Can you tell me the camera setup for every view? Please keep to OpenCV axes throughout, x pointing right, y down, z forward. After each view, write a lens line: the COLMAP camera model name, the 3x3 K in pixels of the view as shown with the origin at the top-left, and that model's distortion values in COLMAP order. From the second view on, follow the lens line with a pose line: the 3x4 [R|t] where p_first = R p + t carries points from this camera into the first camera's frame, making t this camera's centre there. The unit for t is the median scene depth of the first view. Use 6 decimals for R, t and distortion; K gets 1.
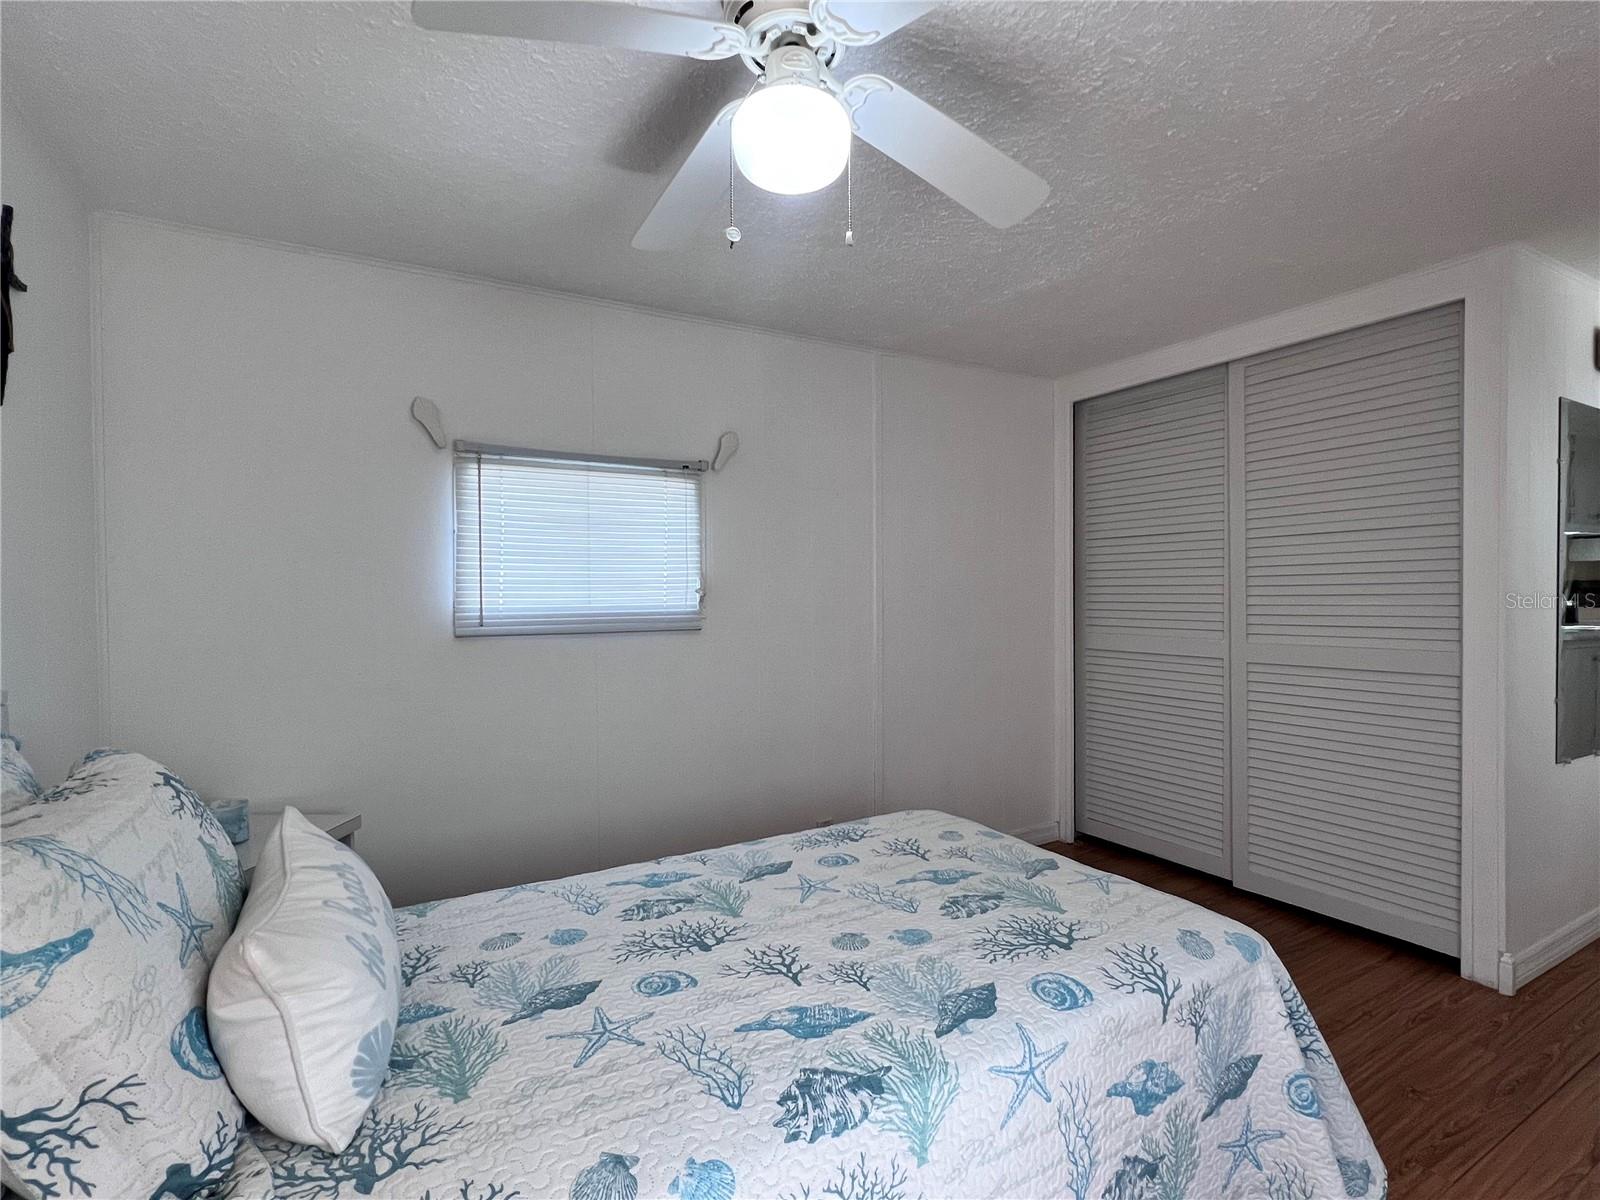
lens RADIAL K [[788.6, 0, 802.4], [0, 788.6, 602.8], [0, 0, 1]] dist [-0.000598, -0.000499]
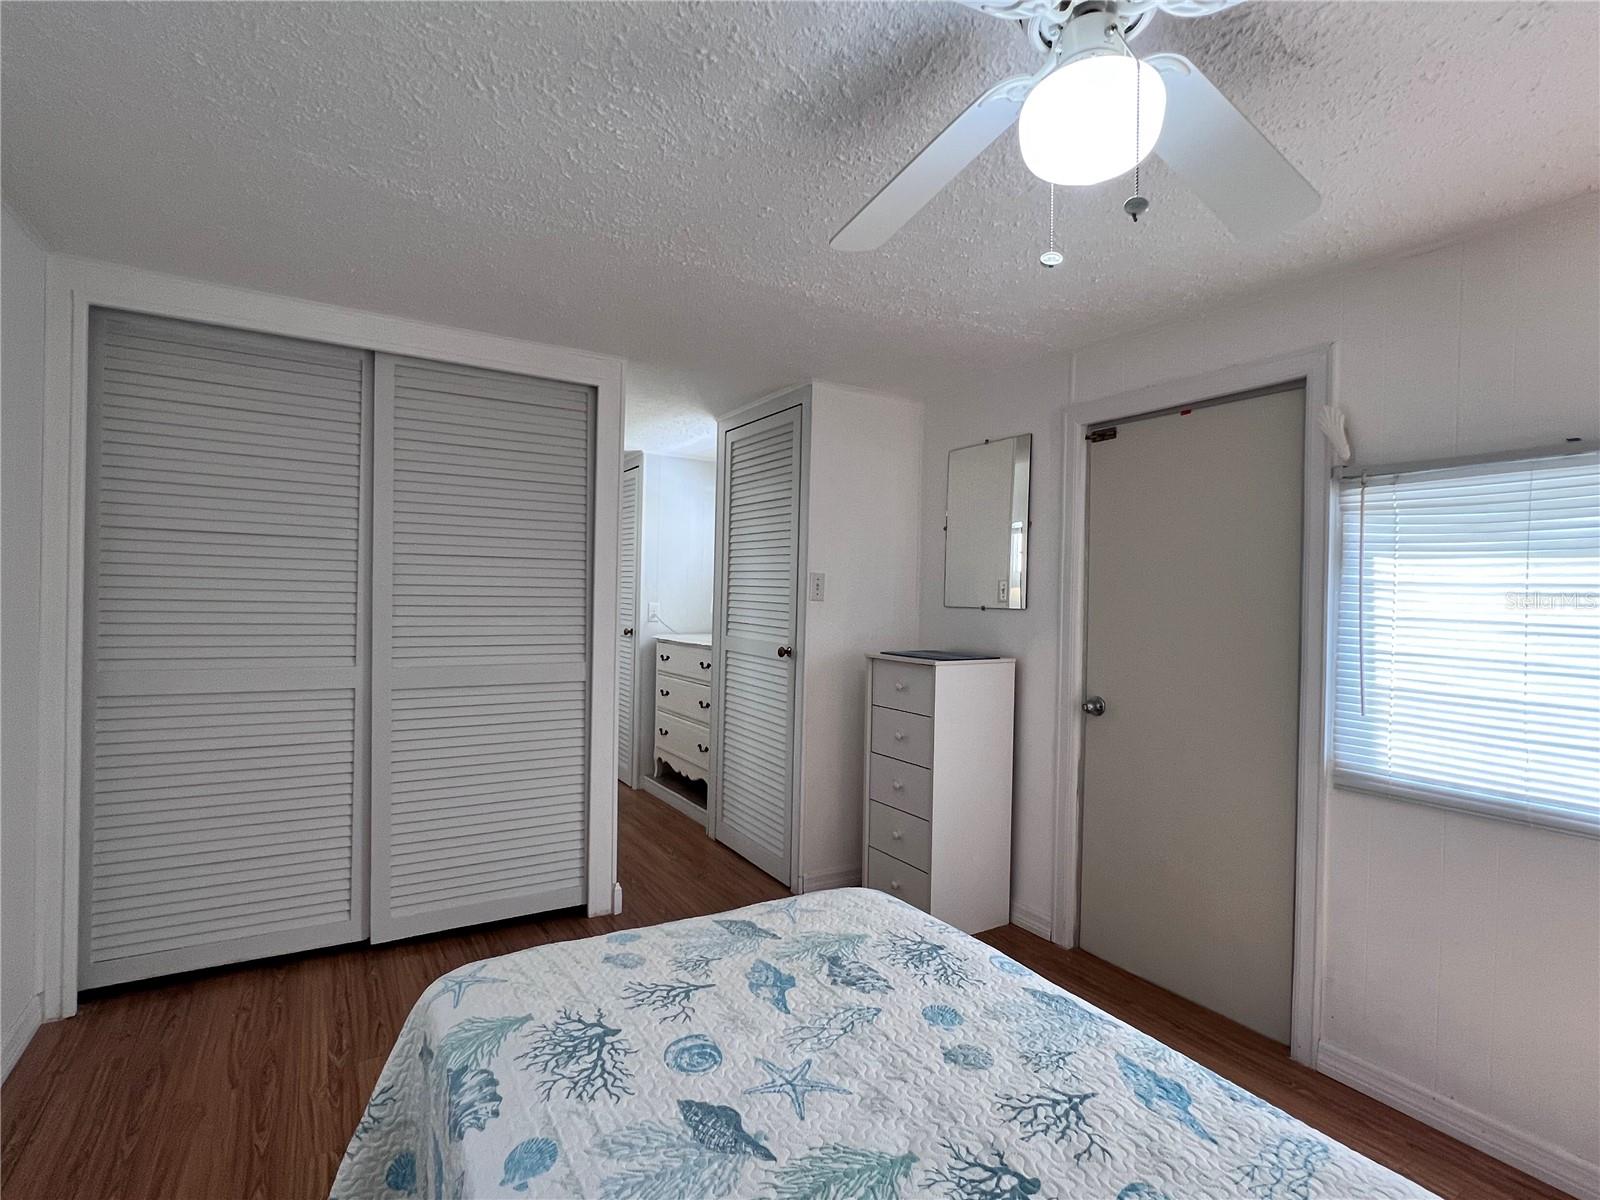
lens RADIAL K [[788.6, 0, 802.4], [0, 788.6, 602.8], [0, 0, 1]] dist [-0.000598, -0.000499]
pose [[-0.024204, 0.005127, 0.999694, -0.589981], [-0.008064, 0.999953, -0.005324, -0.038632], [-0.999675, -0.008191, -0.024162, 0.907016]]
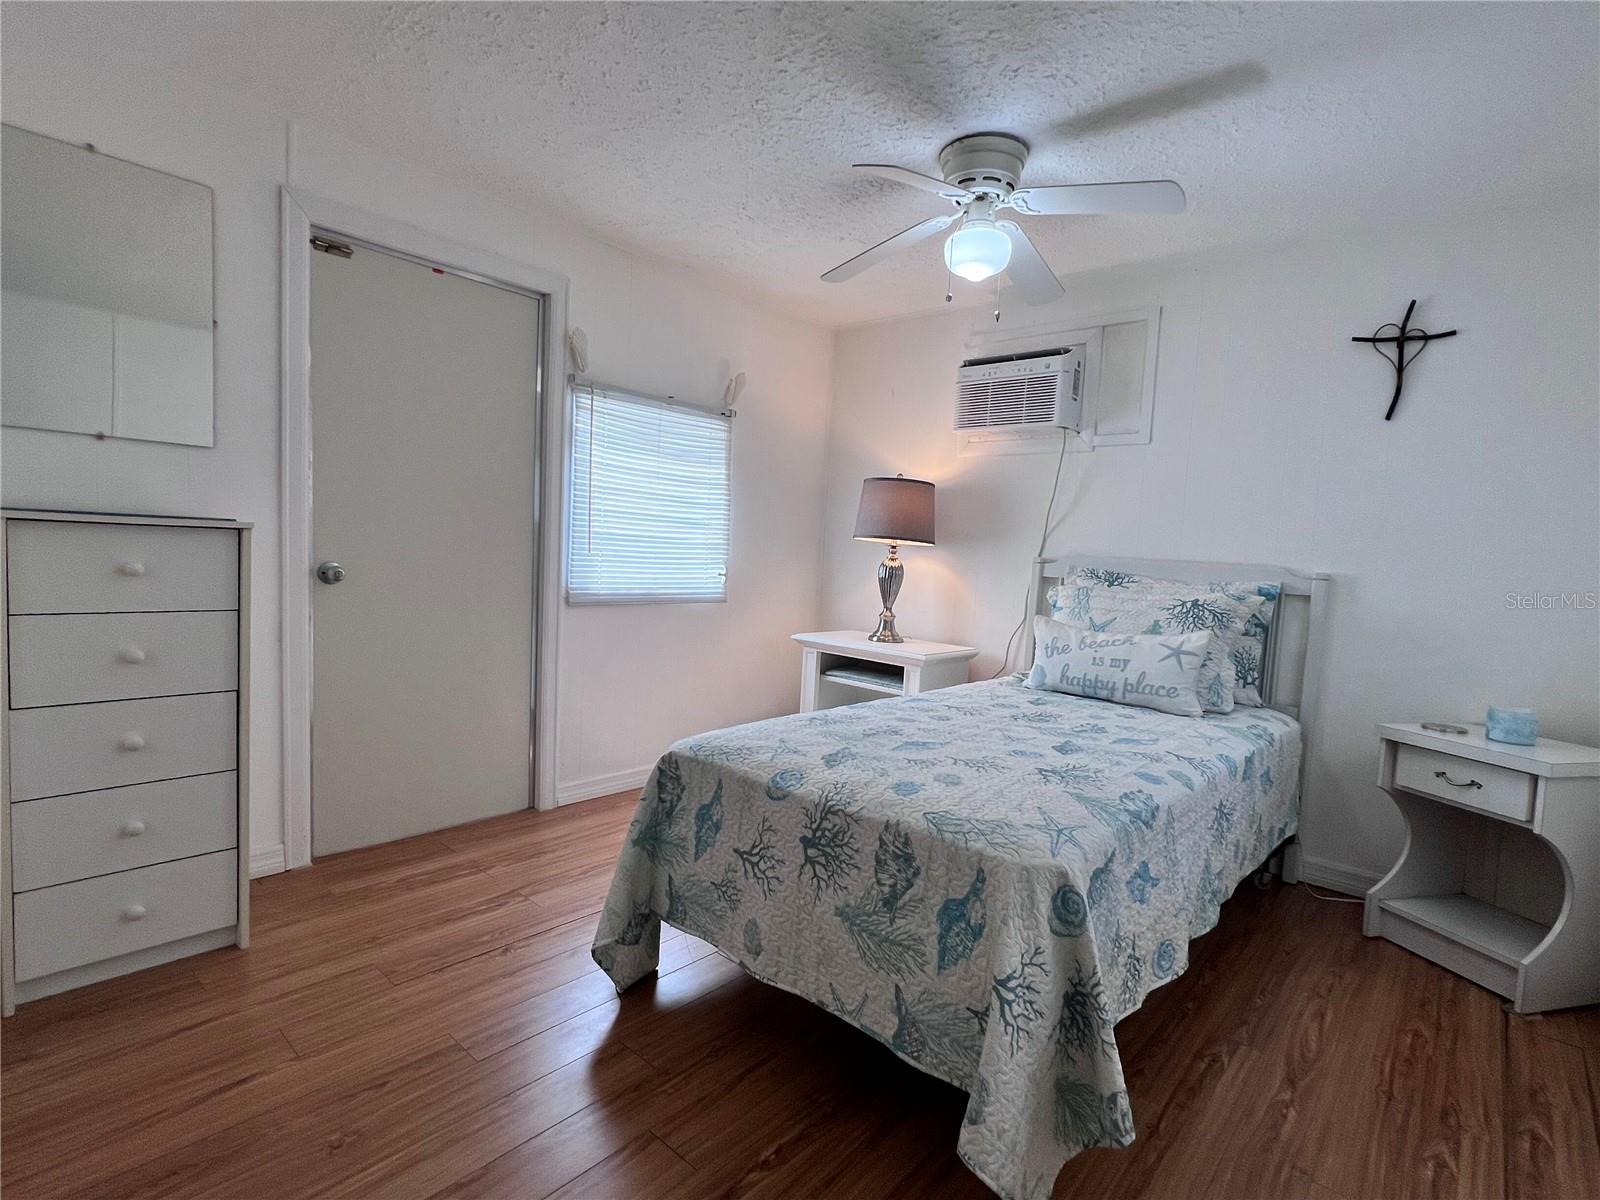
lens RADIAL K [[788.6, 0, 802.4], [0, 788.6, 602.8], [0, 0, 1]] dist [-0.000598, -0.000499]
pose [[-0.947569, -0.013617, -0.319261, 0.636768], [-0.044156, 0.995087, 0.088614, 0.049759], [0.316486, 0.098065, -0.943515, 1.814755]]
